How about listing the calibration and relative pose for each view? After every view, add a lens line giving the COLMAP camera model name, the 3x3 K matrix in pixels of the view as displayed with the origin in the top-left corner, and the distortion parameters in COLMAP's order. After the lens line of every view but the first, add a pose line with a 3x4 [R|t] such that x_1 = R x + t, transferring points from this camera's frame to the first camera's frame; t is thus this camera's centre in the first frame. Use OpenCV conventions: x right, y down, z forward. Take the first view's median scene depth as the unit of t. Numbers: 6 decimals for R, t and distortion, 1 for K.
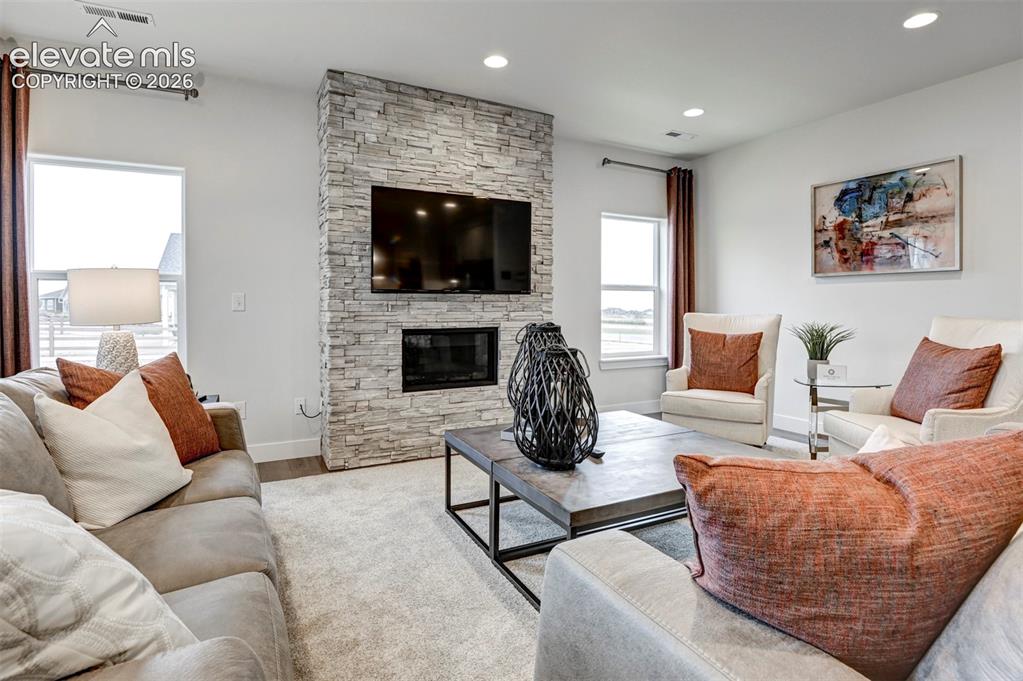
lens RADIAL K [[510.4, 0, 513.7], [0, 510.4, 342.3], [0, 0, 1]] dist [-0.025593, -0.001458]
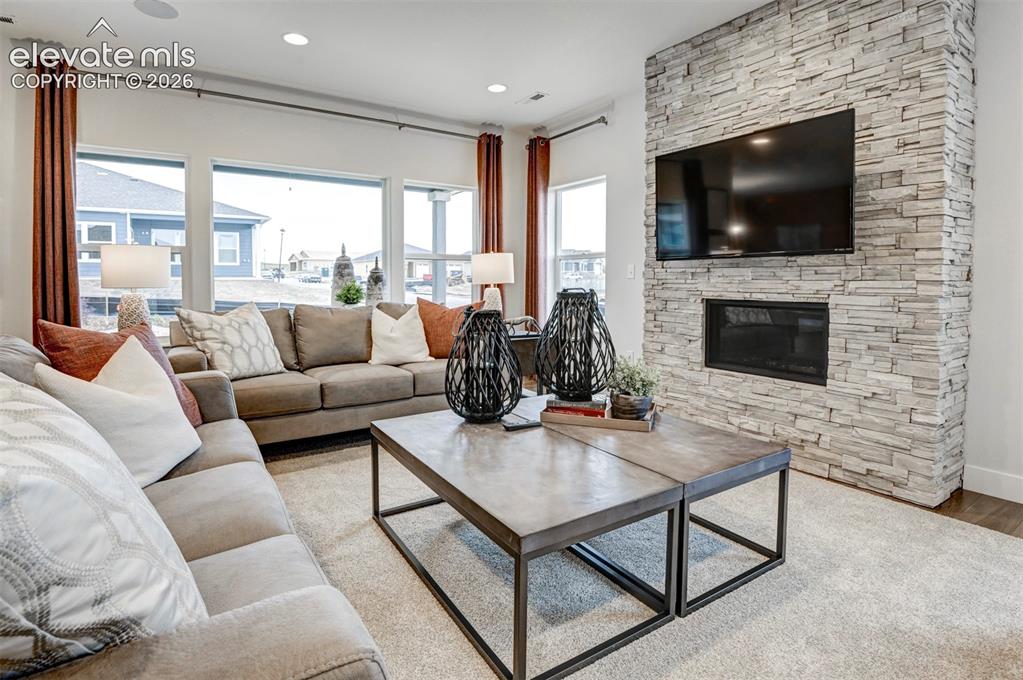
lens RADIAL K [[510.4, 0, 502.3], [0, 510.4, 328.0], [0, 0, 1]] dist [-0.025593, -0.001458]
pose [[0.090721, 0.092642, -0.991558, 0.667313], [-0.073174, 0.993593, 0.086137, -0.024911], [0.993184, 0.064741, 0.096918, 0.544816]]
